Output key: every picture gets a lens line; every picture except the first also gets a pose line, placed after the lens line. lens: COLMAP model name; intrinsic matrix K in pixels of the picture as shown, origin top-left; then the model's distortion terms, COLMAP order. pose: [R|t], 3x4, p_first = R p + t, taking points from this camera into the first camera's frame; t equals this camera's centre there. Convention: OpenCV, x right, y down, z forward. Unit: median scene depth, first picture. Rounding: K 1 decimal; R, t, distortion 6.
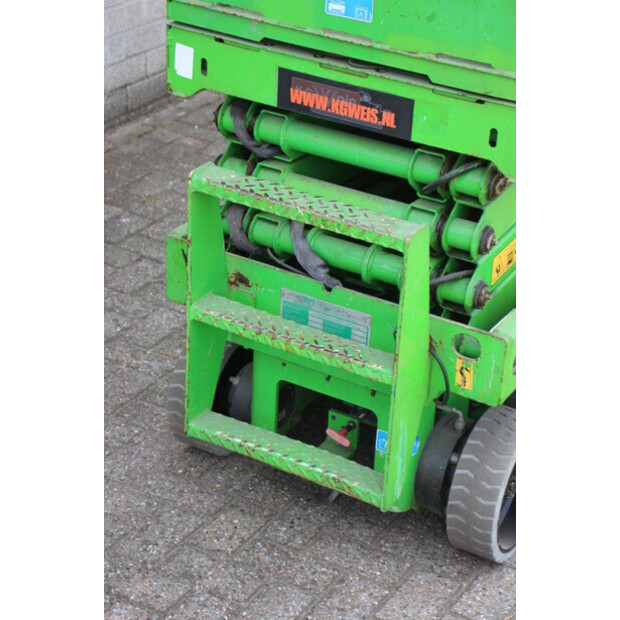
lens RADIAL K [[1474.2, 0, 310.1], [0, 1474.2, 312.0], [0, 0, 1]] dist [0.055759, 5.111675]
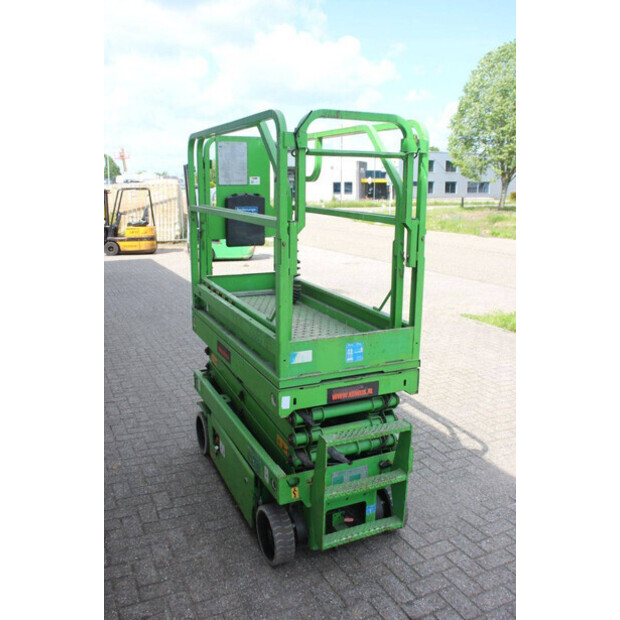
lens RADIAL K [[563.1, 0, 310.0], [0, 563.1, 310.0], [0, 0, 1]] dist [-0.144375, 0.145973]
pose [[0.567648, -0.228840, 0.790827, -0.759146], [0.397727, 0.917285, -0.020052, -0.279123], [-0.720825, 0.325916, 0.611711, 0.387432]]
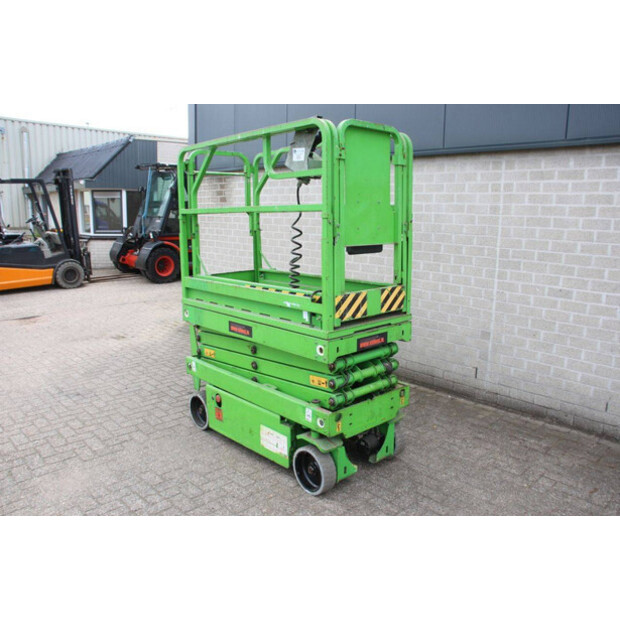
lens RADIAL K [[506.3, 0, 310.0], [0, 506.3, 310.0], [0, 0, 1]] dist [-0.170639, 0.136029]
pose [[-0.295644, 0.127520, -0.946749, 1.410798], [-0.446786, 0.857523, 0.255022, -0.644538], [0.844380, 0.498390, -0.196548, 1.512516]]
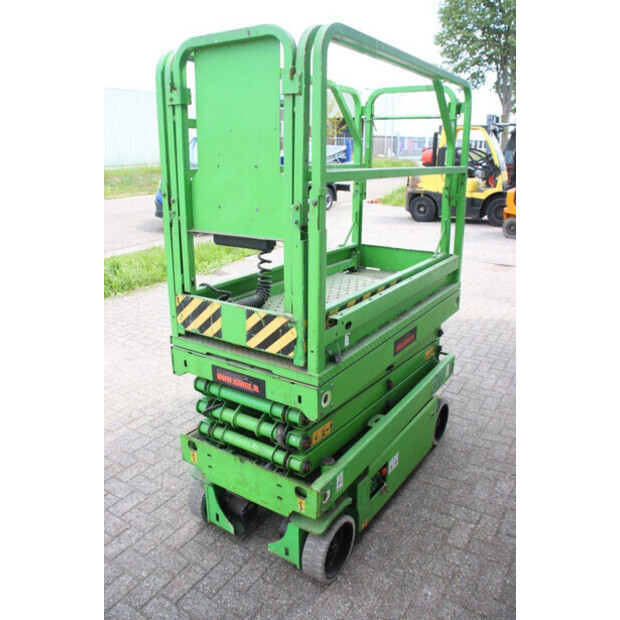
lens RADIAL K [[506.3, 0, 310.0], [0, 506.3, 310.0], [0, 0, 1]] dist [-0.170639, 0.136029]
pose [[-0.997559, -0.064083, 0.027721, 0.208666], [-0.026078, 0.710255, 0.703461, -0.954290], [-0.064769, 0.701021, -0.710193, 1.885263]]
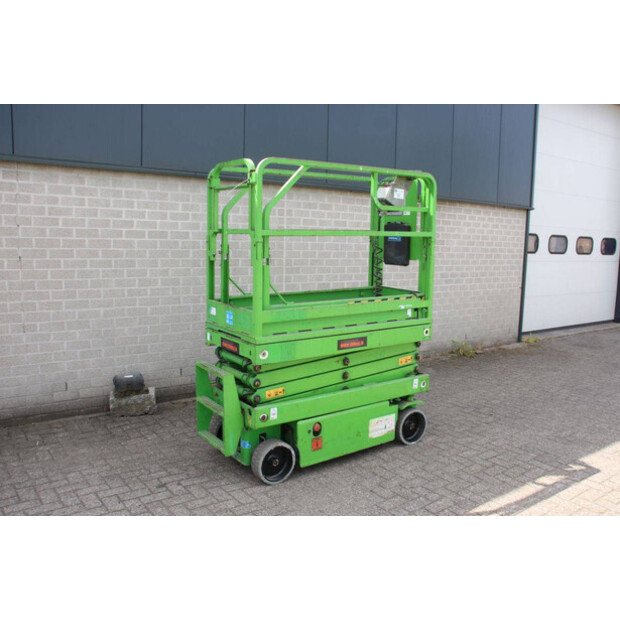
lens RADIAL K [[567.4, 0, 310.0], [0, 567.4, 310.0], [0, 0, 1]] dist [-0.146184, 0.159791]
pose [[0.911909, 0.024033, -0.409687, 0.804326], [-0.161967, 0.938324, -0.305473, 0.187709], [0.377078, 0.344920, 0.859560, -0.227940]]
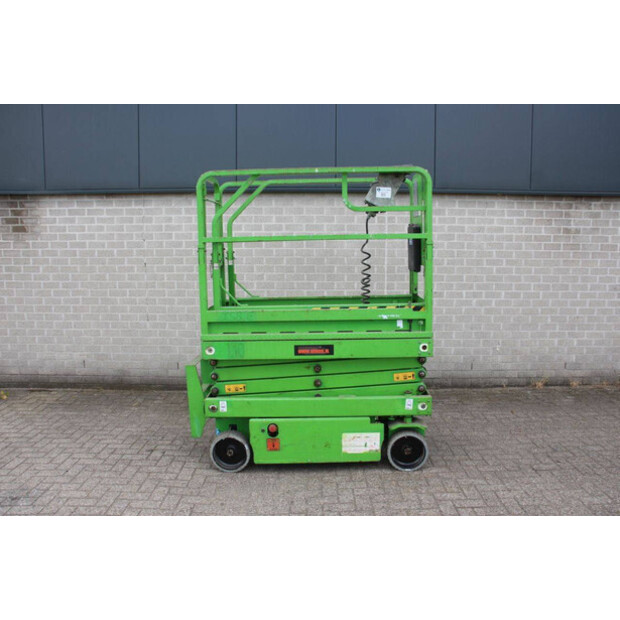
lens RADIAL K [[527.8, 0, 310.0], [0, 527.8, 310.0], [0, 0, 1]] dist [-0.168325, 0.156944]
pose [[0.482286, 0.055133, -0.874277, 1.478009], [-0.365043, 0.919886, -0.143363, -0.105288], [0.796331, 0.388291, 0.463774, 0.461419]]
